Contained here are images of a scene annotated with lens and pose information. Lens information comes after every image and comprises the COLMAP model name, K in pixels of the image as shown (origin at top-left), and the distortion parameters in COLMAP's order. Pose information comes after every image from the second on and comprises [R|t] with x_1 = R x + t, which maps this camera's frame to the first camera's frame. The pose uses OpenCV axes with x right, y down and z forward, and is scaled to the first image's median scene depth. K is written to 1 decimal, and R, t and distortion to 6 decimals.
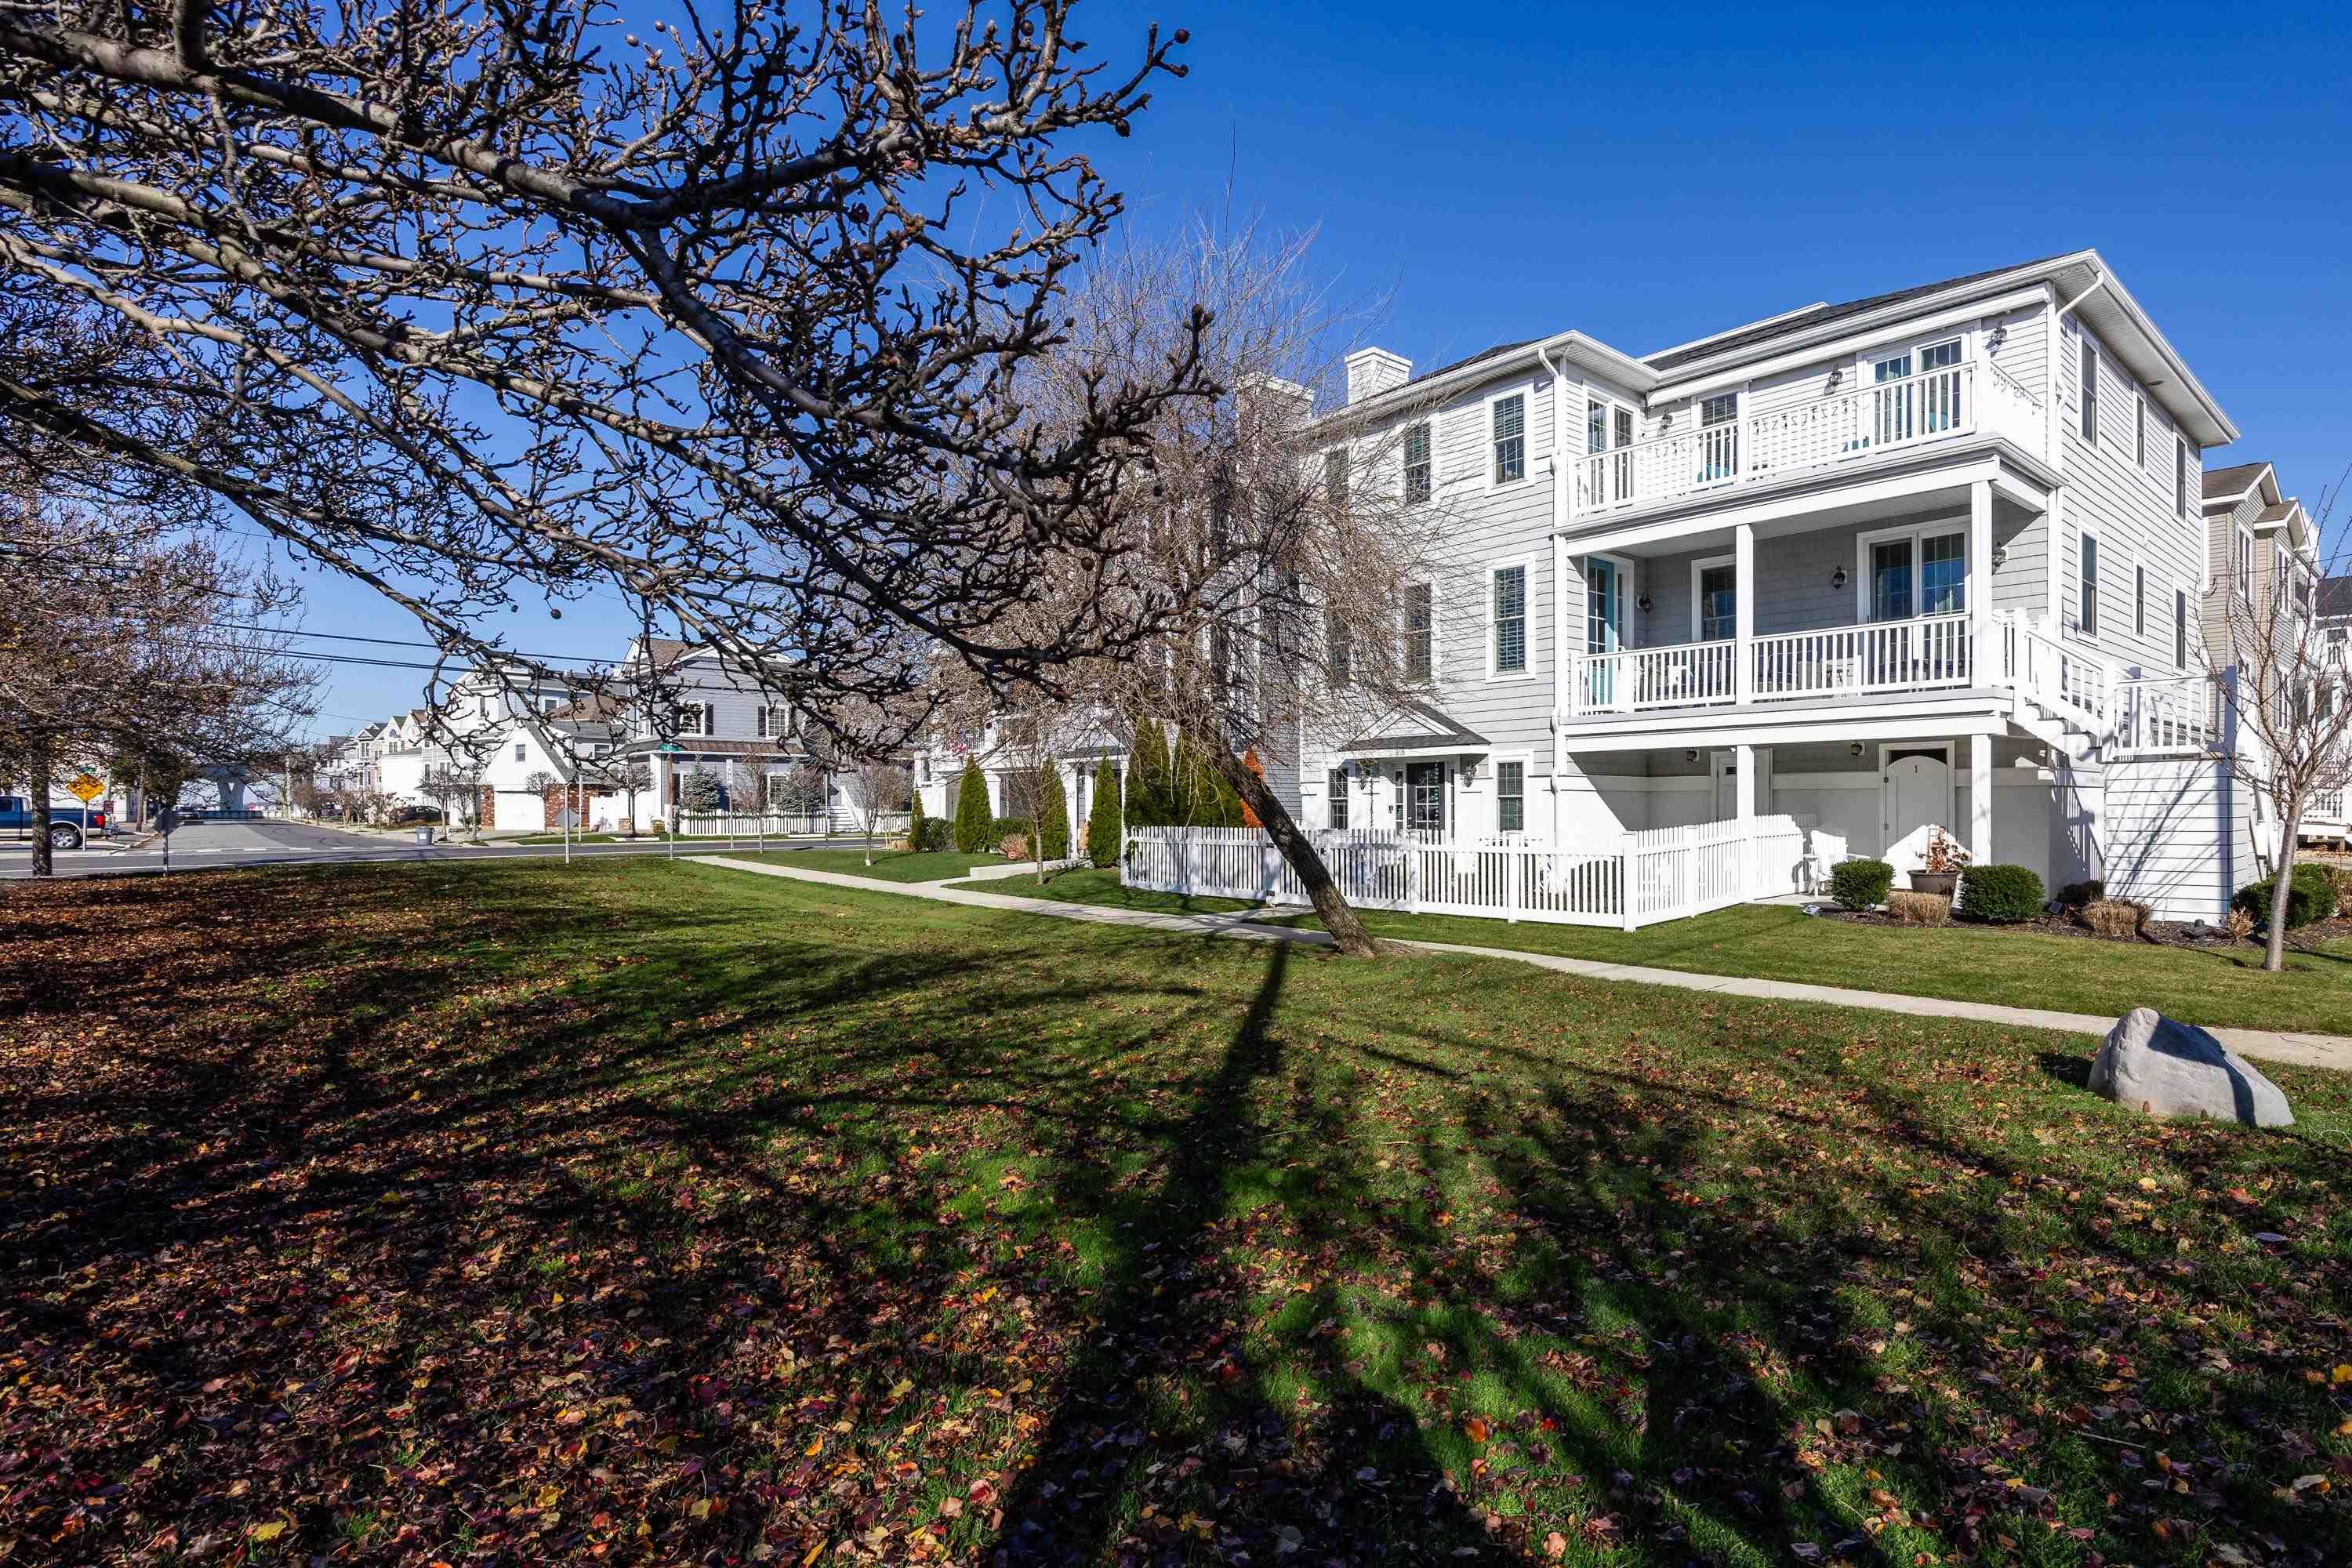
lens RADIAL K [[1176.1, 0, 1179.0], [0, 1176.1, 806.6], [0, 0, 1]] dist [-0.019008, 0.000519]
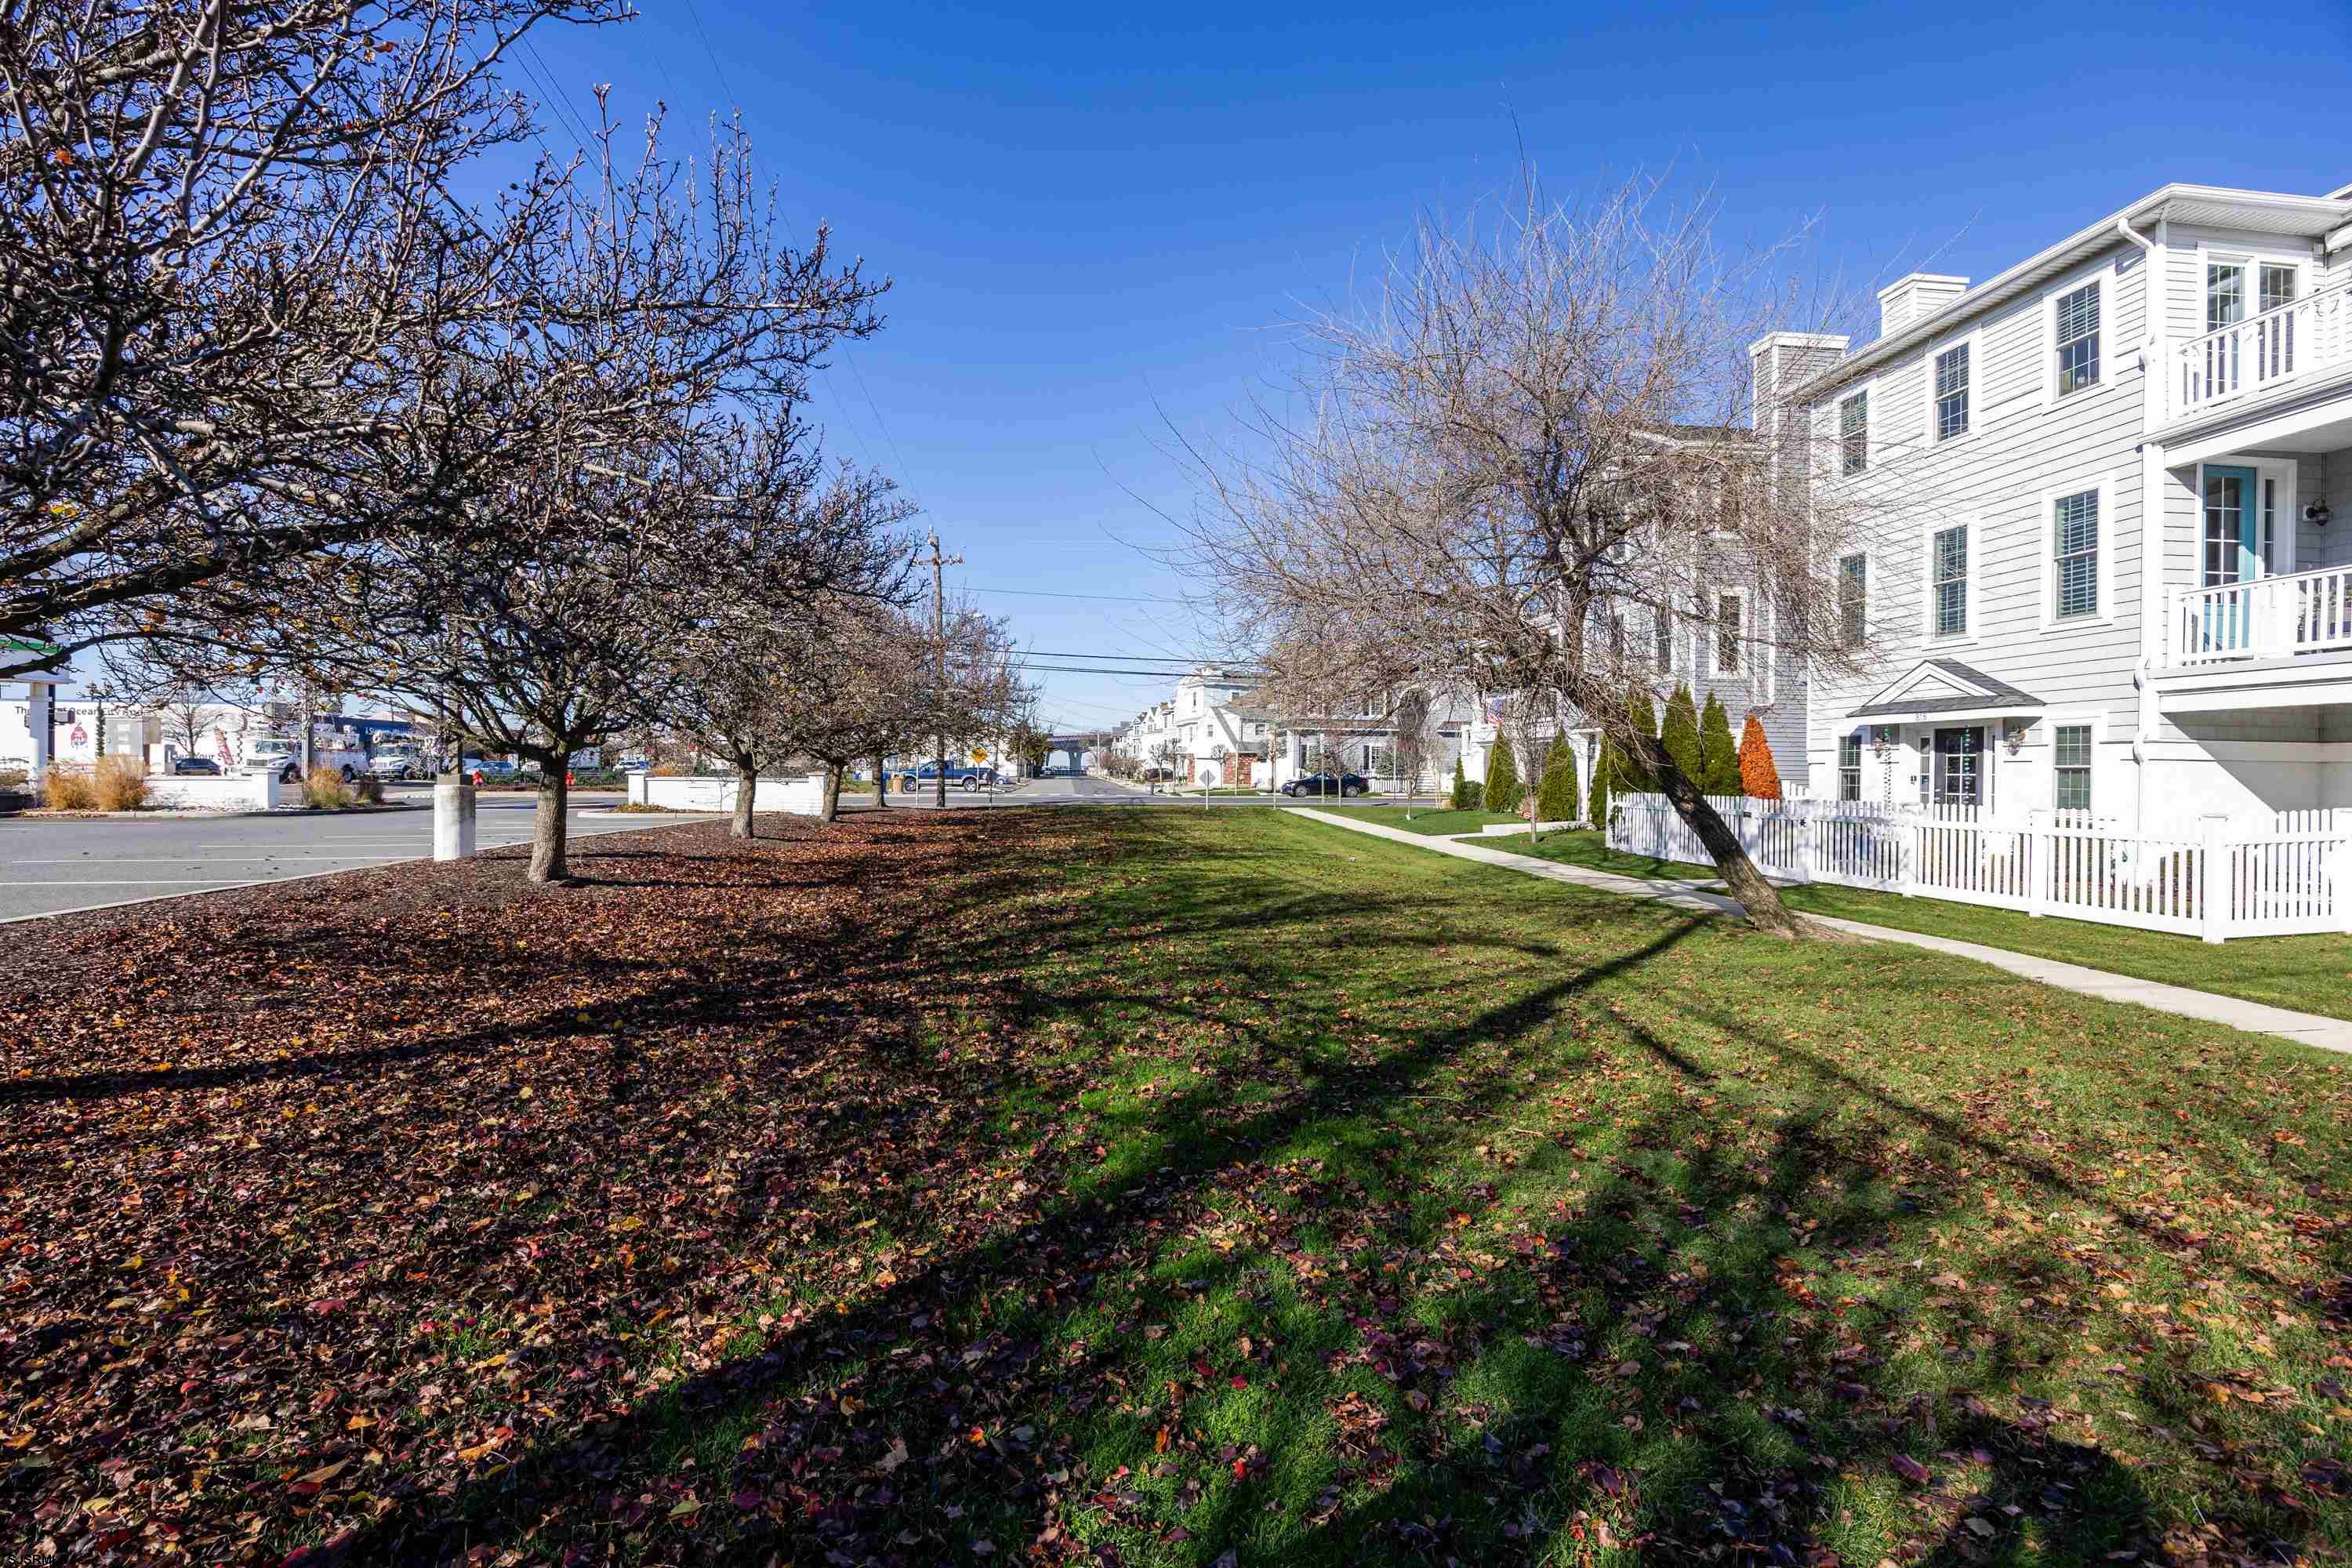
lens RADIAL K [[950.1, 0, 1175.5], [0, 950.1, 771.9], [0, 0, 1]] dist [-0.010255, -0.000141]
pose [[0.815965, 0.010631, -0.578003, 0.149422], [-0.010335, 0.999939, 0.003801, -0.000794], [0.578008, 0.002872, 0.816026, 0.082960]]
